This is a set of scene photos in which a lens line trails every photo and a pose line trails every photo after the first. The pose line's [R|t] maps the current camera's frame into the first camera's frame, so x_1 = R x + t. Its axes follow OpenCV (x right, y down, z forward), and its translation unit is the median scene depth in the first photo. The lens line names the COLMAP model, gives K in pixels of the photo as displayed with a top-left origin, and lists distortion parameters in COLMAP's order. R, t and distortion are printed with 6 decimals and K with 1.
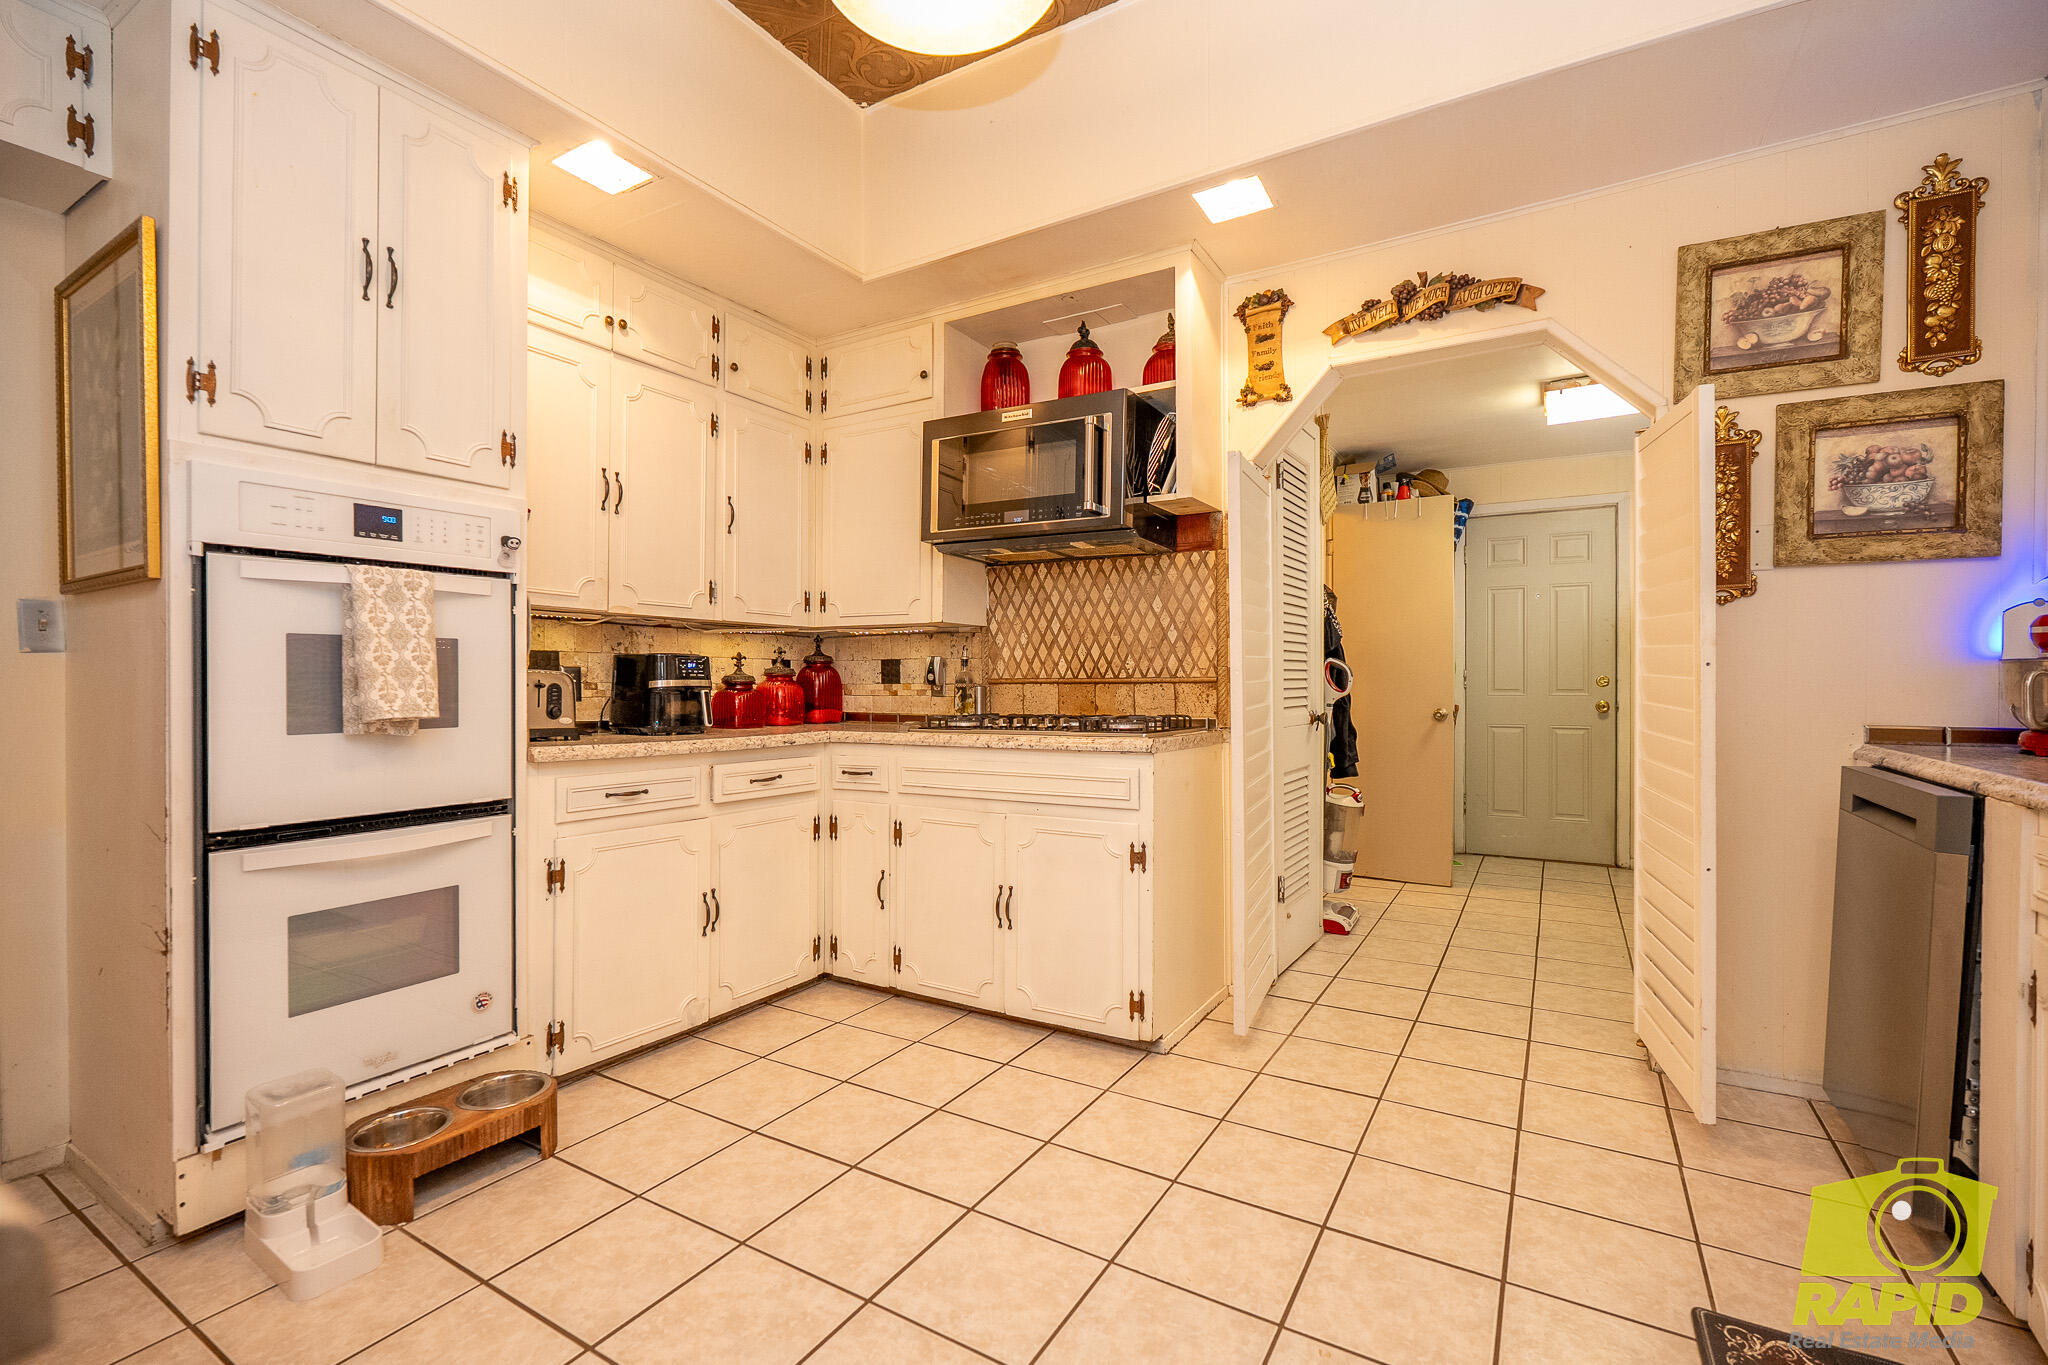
lens RADIAL K [[911.1, 0, 1029.2], [0, 911.1, 689.4], [0, 0, 1]] dist [0.002091, 0.000612]
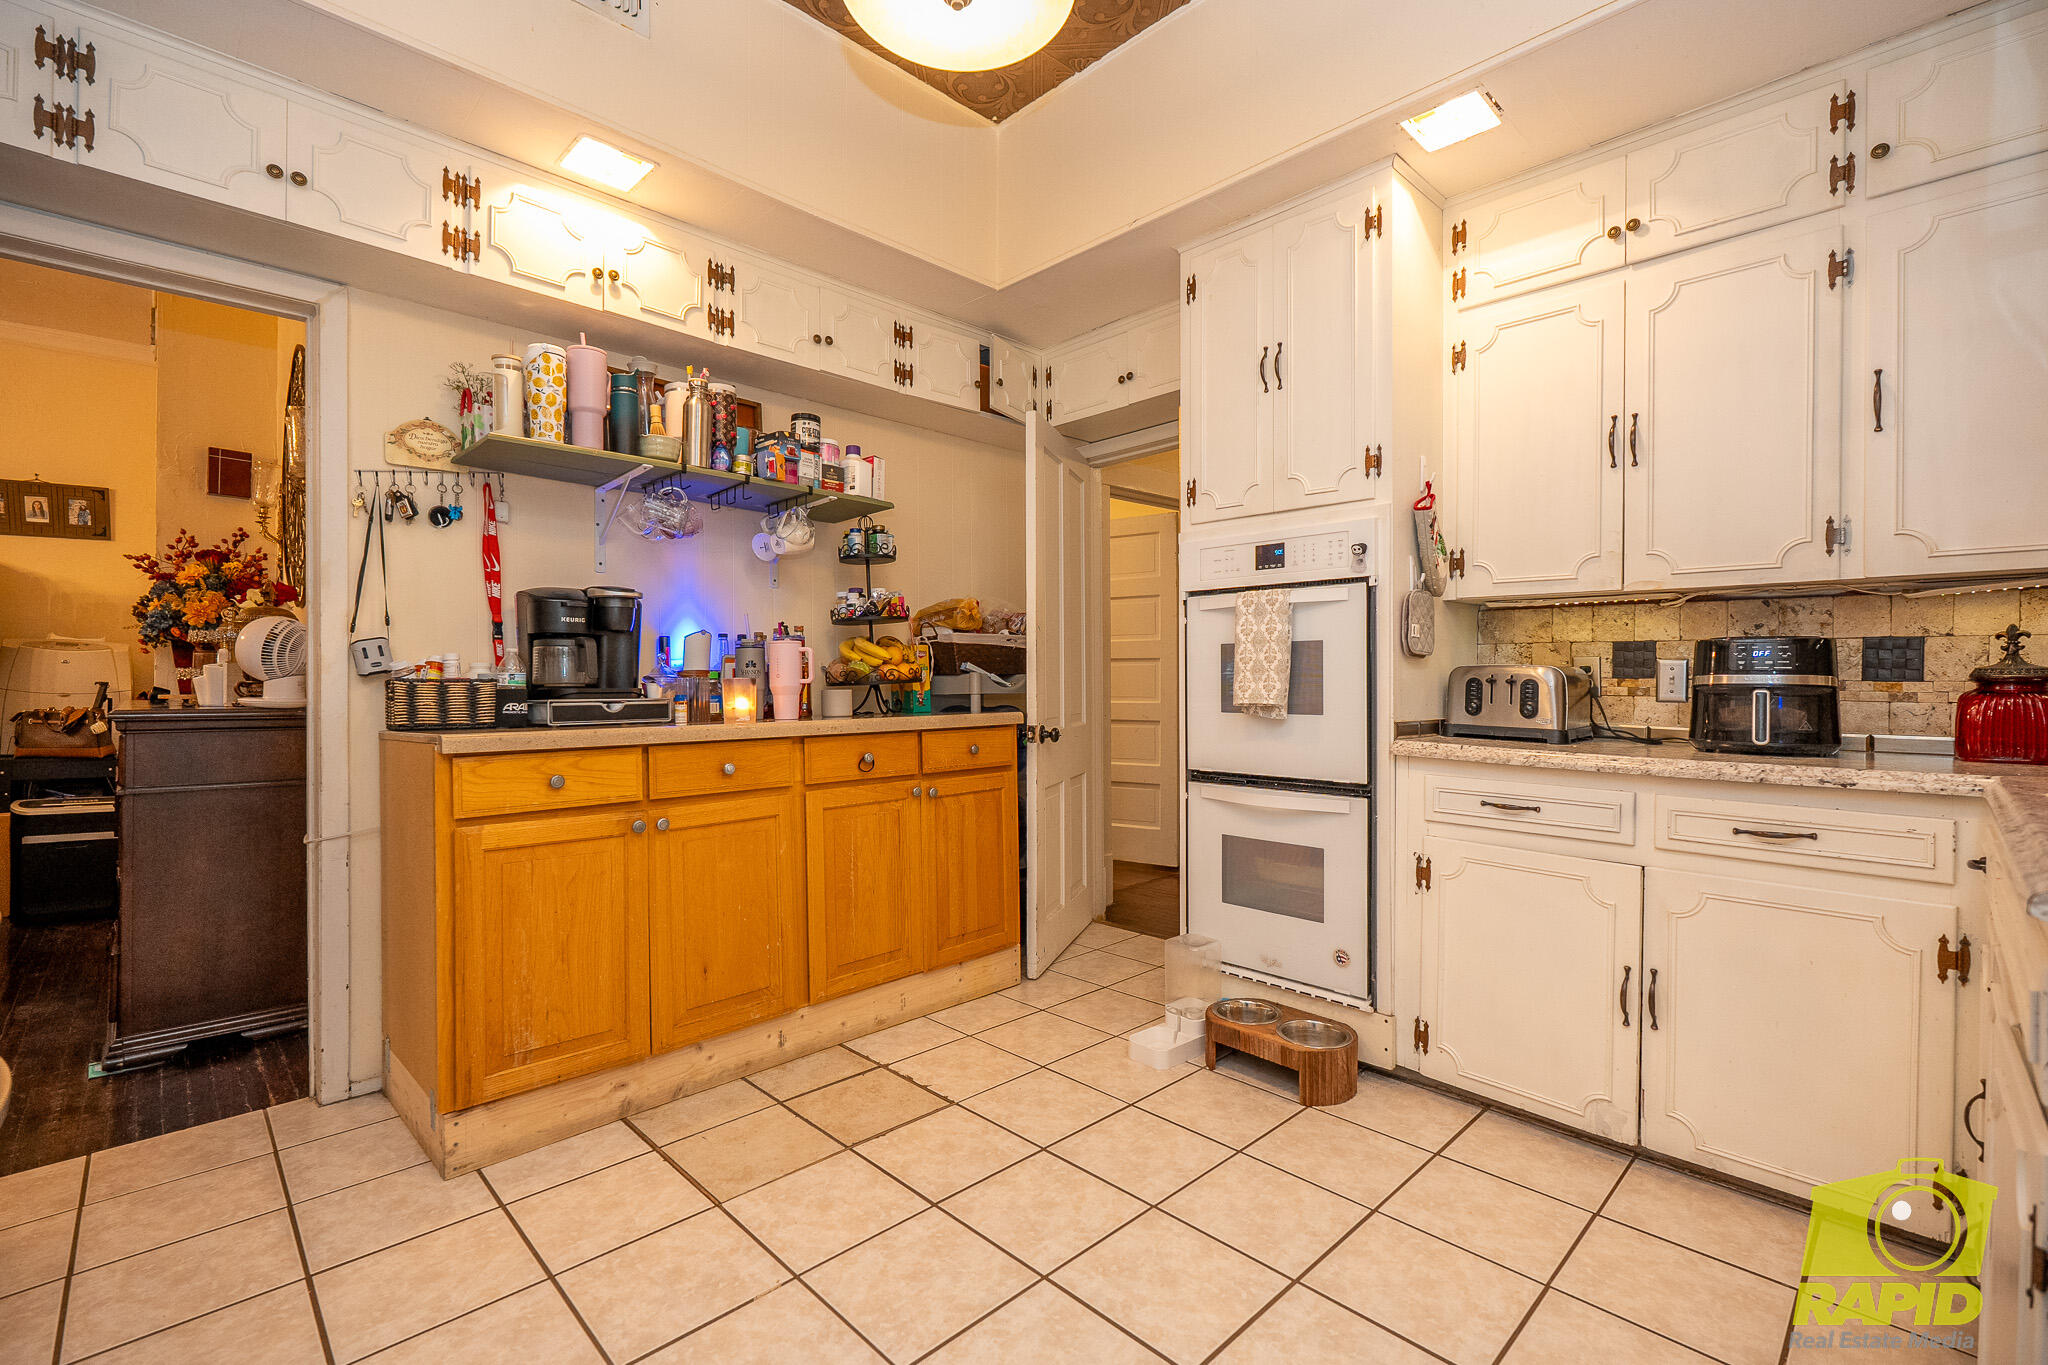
lens RADIAL K [[911.1, 0, 1029.2], [0, 911.1, 689.4], [0, 0, 1]] dist [0.002091, 0.000612]
pose [[-0.263471, 0.011304, -0.964601, 0.596990], [-0.011428, 0.999825, 0.014838, -0.004828], [0.964600, 0.014933, -0.263295, 0.919744]]
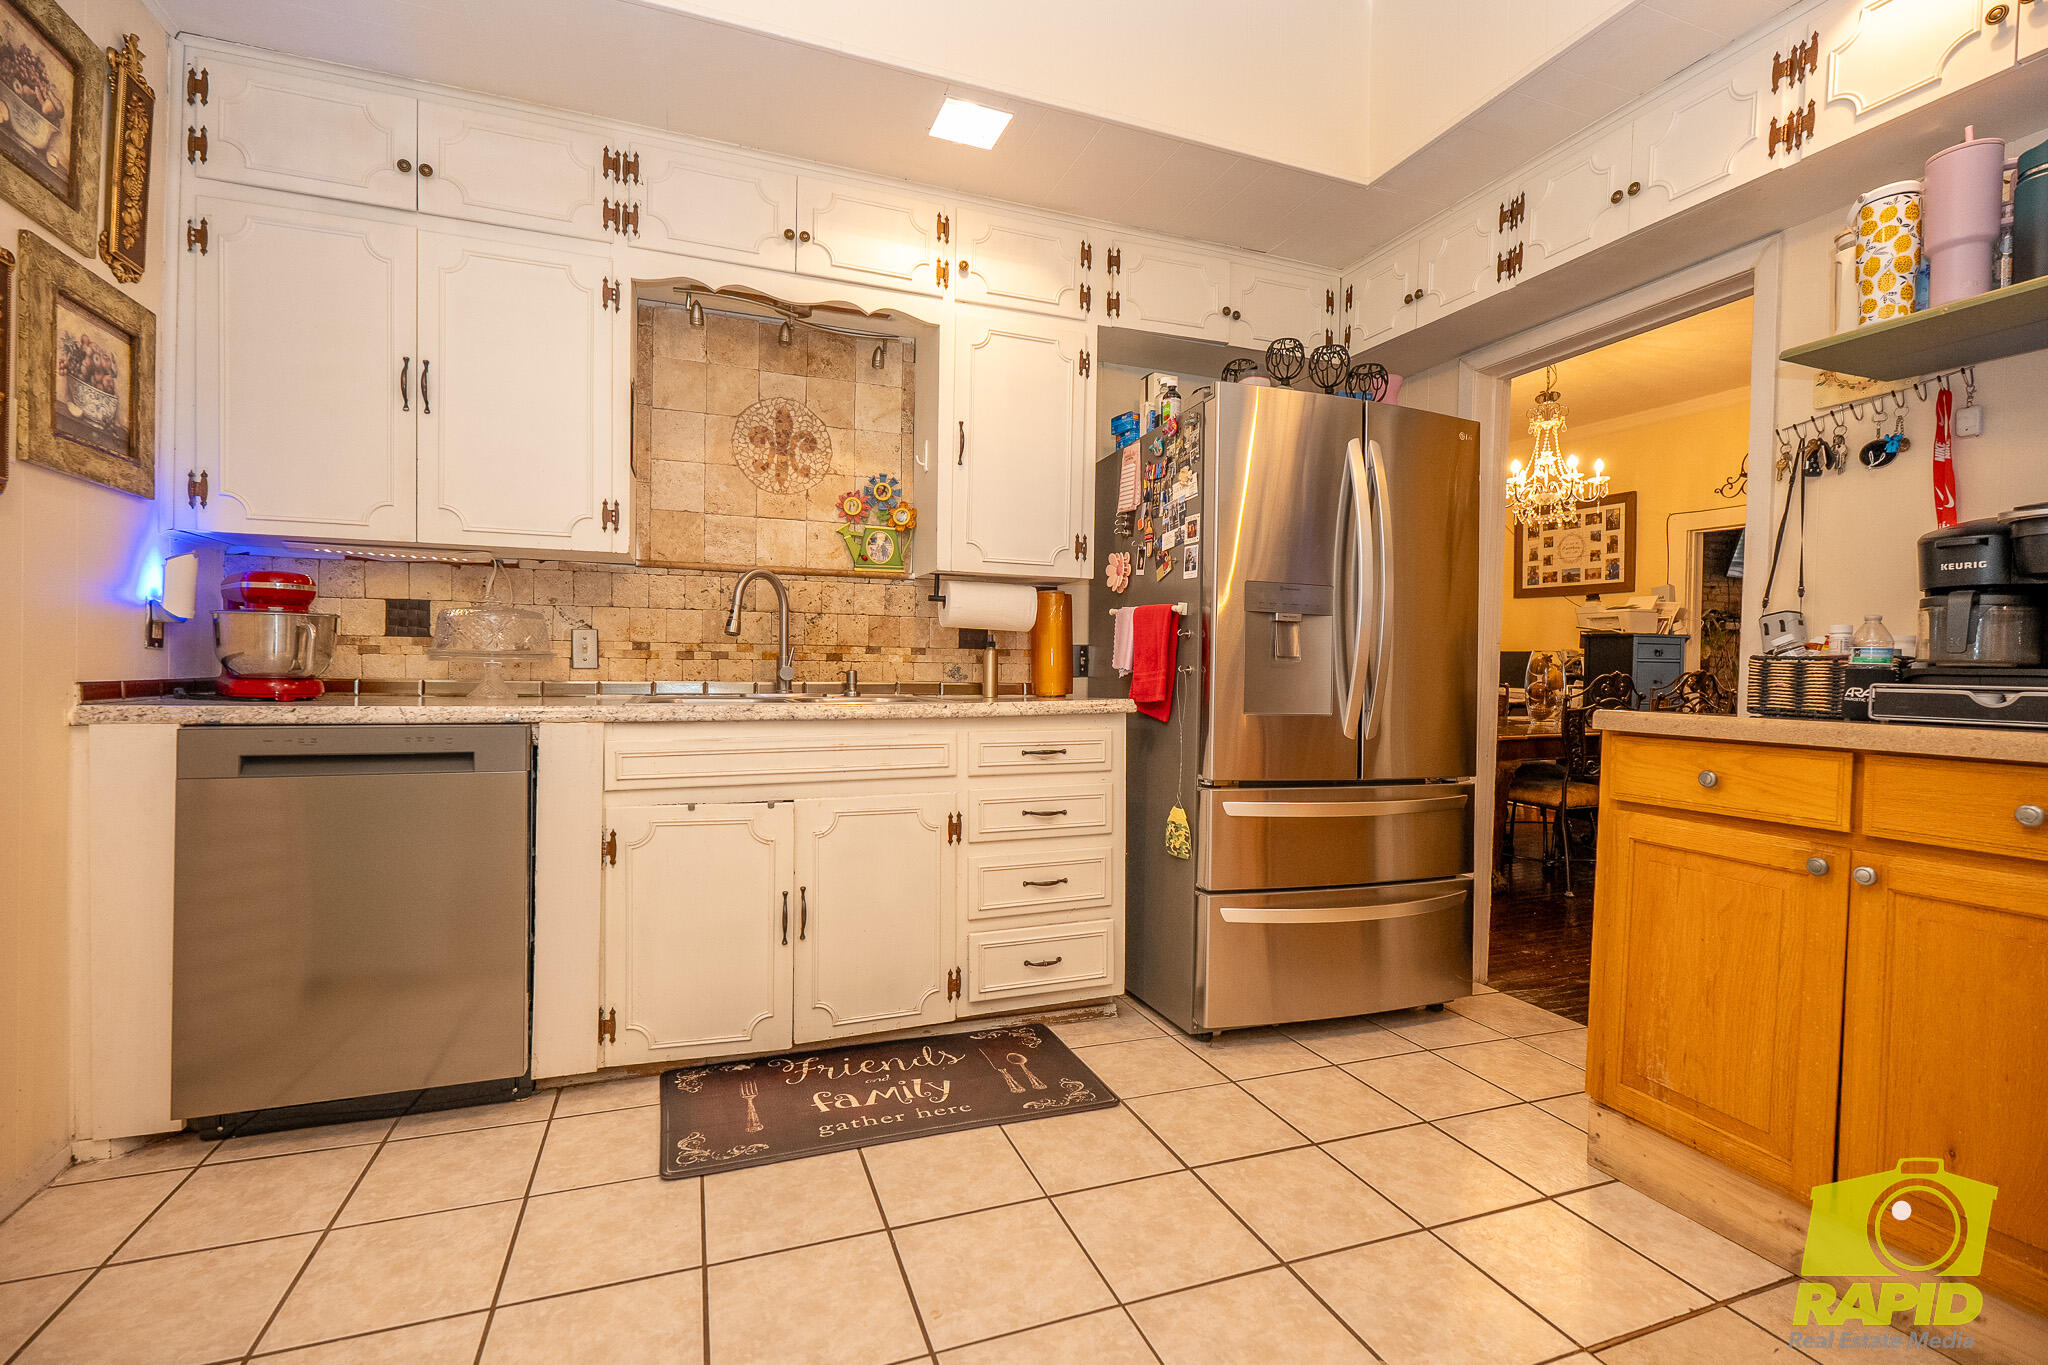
lens RADIAL K [[911.1, 0, 1029.2], [0, 911.1, 689.4], [0, 0, 1]] dist [0.002091, 0.000612]
pose [[-0.776733, -0.026544, 0.629270, -0.246381], [-0.005618, 0.999364, 0.035220, 0.012269], [-0.629805, 0.023821, -0.776388, 1.153625]]
